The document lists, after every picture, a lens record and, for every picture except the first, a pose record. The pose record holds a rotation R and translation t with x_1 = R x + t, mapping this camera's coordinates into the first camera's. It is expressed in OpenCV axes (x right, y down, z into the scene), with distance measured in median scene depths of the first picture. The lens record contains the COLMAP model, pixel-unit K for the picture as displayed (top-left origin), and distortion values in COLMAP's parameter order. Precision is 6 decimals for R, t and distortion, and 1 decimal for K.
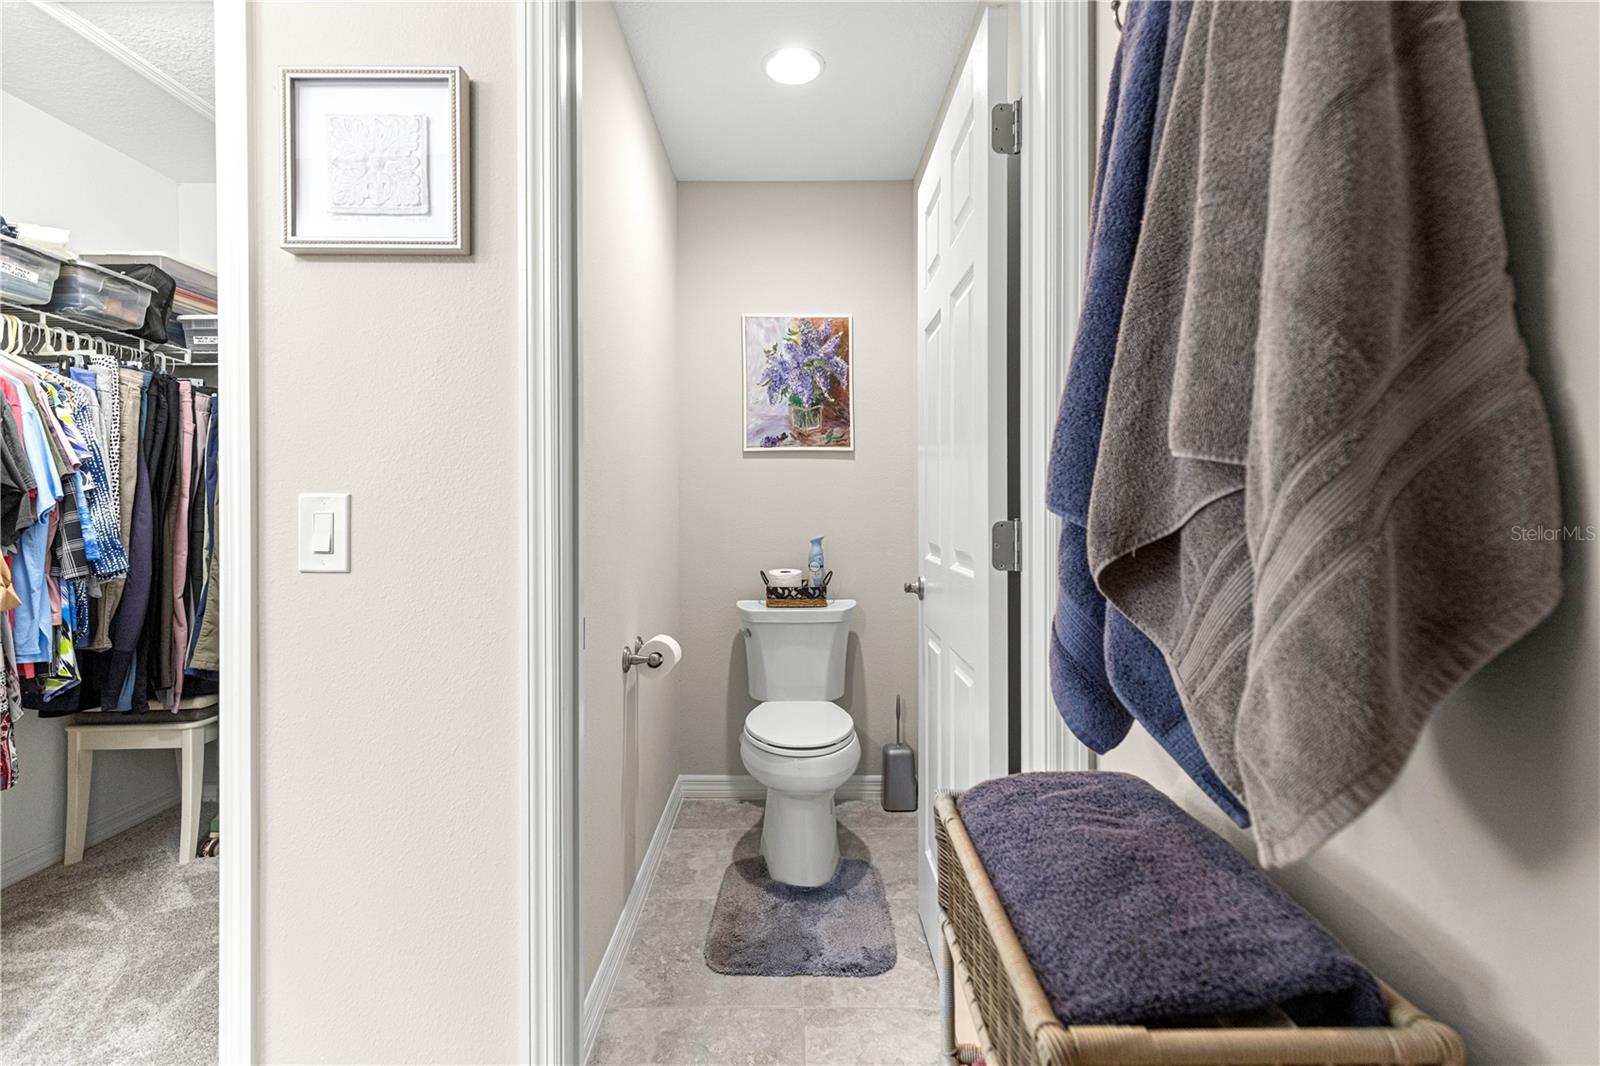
lens RADIAL K [[722.4, 0, 796.7], [0, 722.4, 519.7], [0, 0, 1]] dist [0.007946, -0.000262]
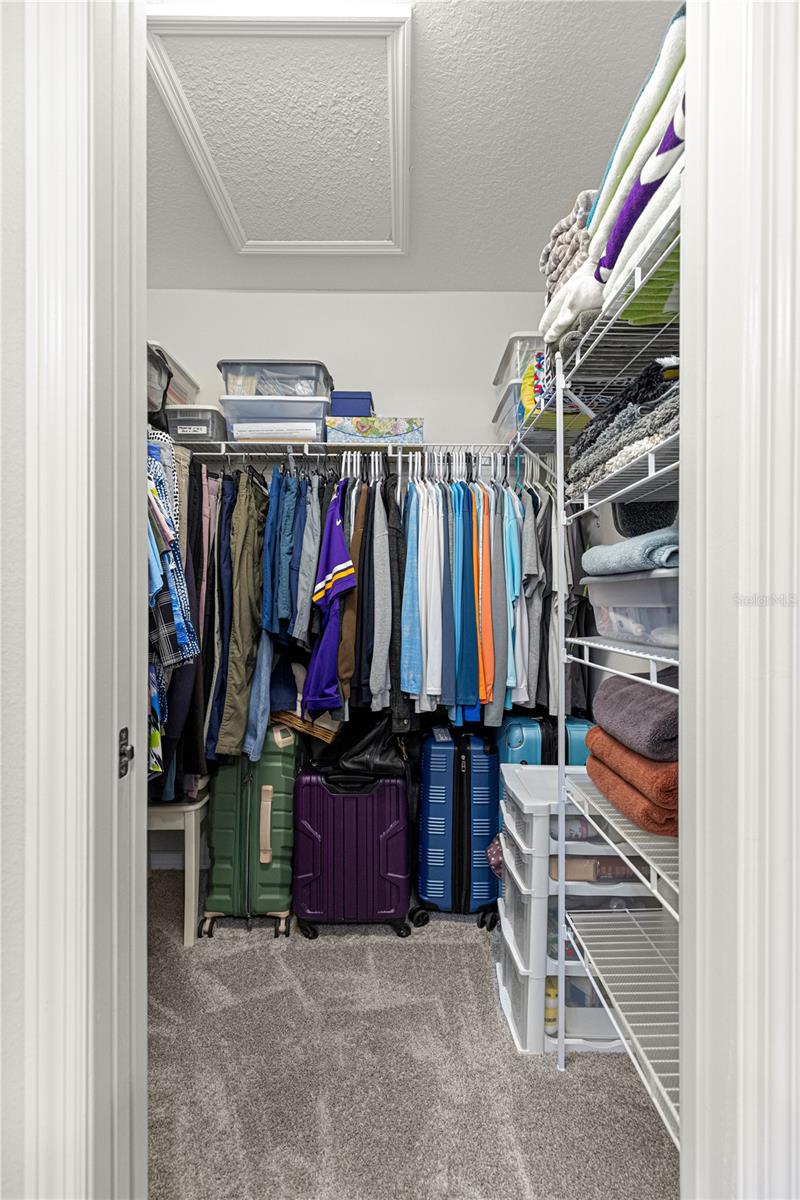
lens RADIAL K [[541.8, 0, 401.1], [0, 541.8, 603.1], [0, 0, 1]] dist [0.007946, -0.000262]
pose [[0.999963, 0.001223, 0.008571, -0.590026], [-0.001152, 0.999965, -0.008309, 0.006188], [-0.008581, 0.008299, 0.999929, 0.258592]]
